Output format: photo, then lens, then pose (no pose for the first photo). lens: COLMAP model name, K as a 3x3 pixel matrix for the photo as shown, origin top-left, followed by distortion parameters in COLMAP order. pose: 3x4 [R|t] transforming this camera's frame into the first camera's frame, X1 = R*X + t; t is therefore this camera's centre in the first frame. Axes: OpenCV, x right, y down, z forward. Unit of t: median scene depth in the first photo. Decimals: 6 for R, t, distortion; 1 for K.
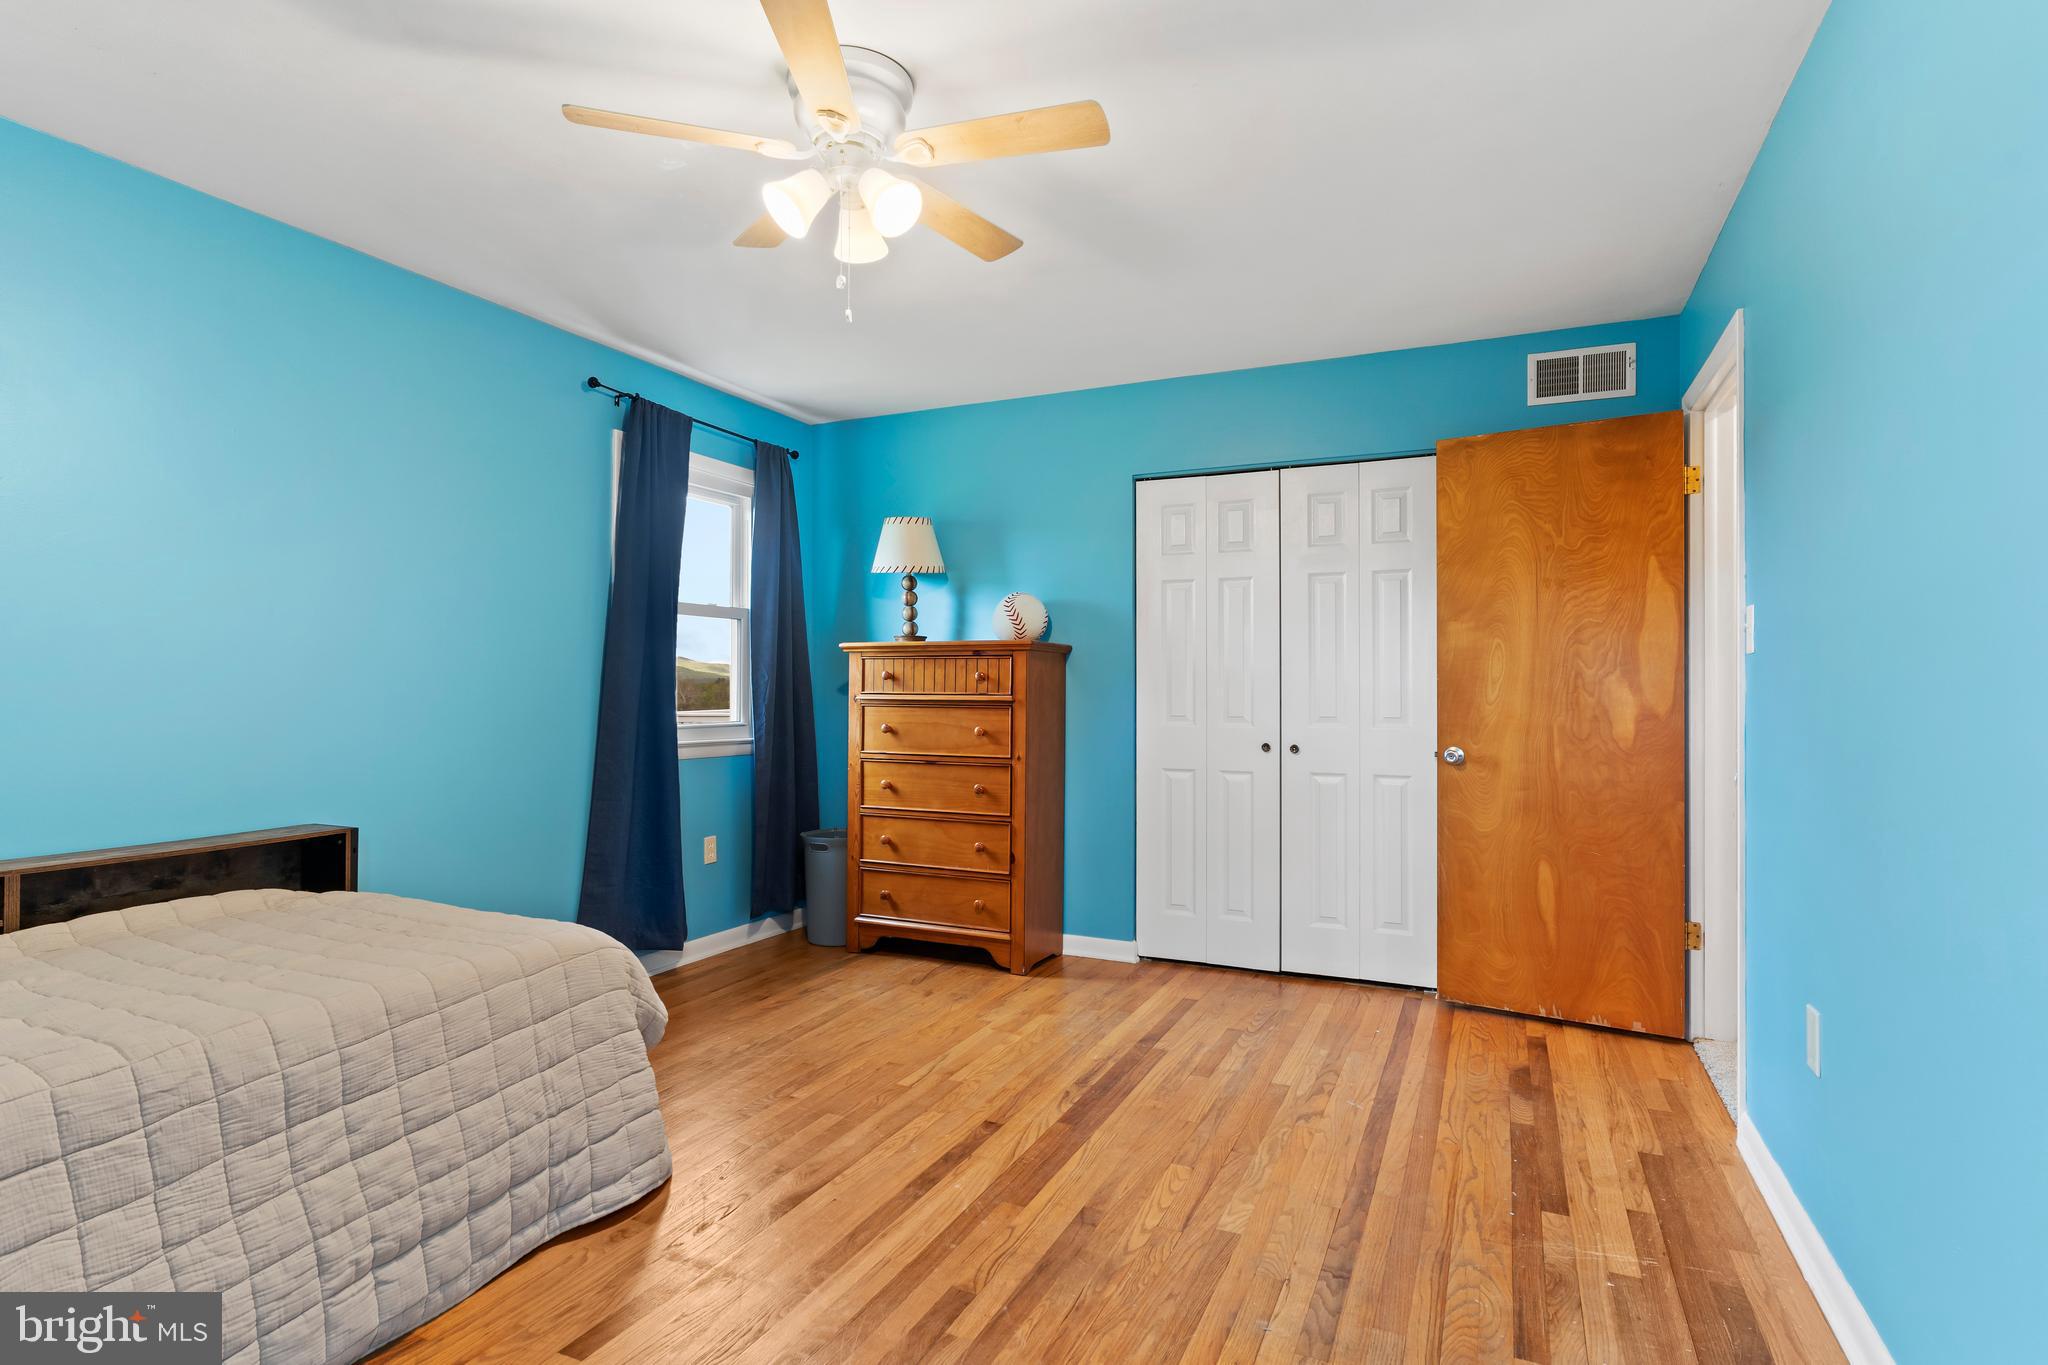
lens RADIAL K [[1051.8, 0, 1019.6], [0, 1051.8, 686.3], [0, 0, 1]] dist [-0.014550, 0.000445]
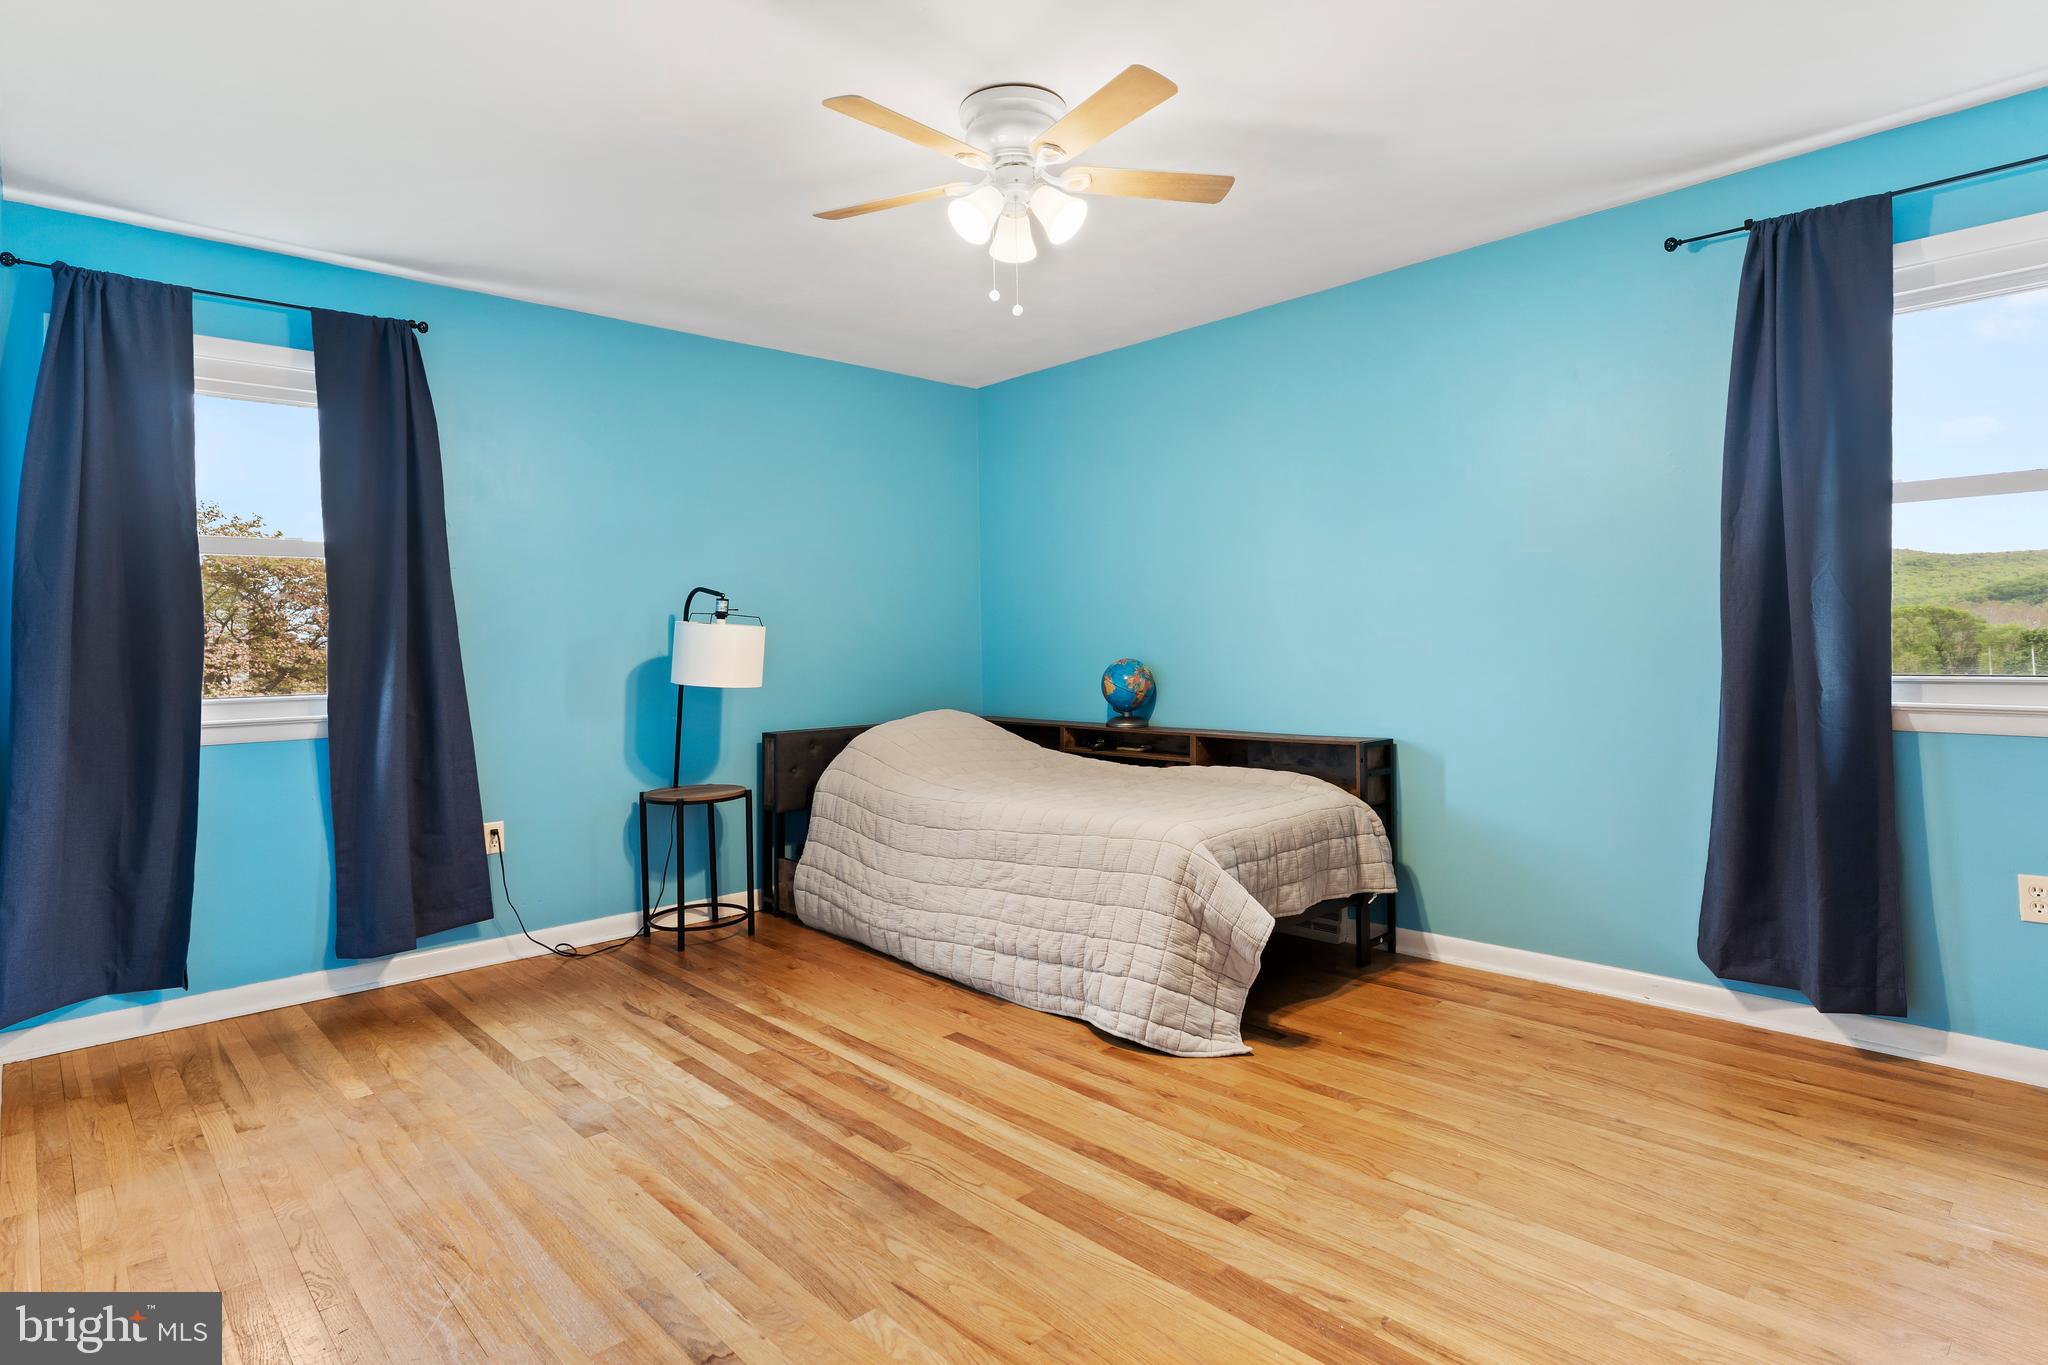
lens RADIAL K [[1051.8, 0, 1020.1], [0, 1051.8, 663.5], [0, 0, 1]] dist [-0.014550, 0.000445]
pose [[-0.362808, 0.025066, -0.931527, 0.871270], [0.014870, 0.999667, 0.021108, 0.009058], [0.931745, -0.006193, -0.363060, 1.380496]]
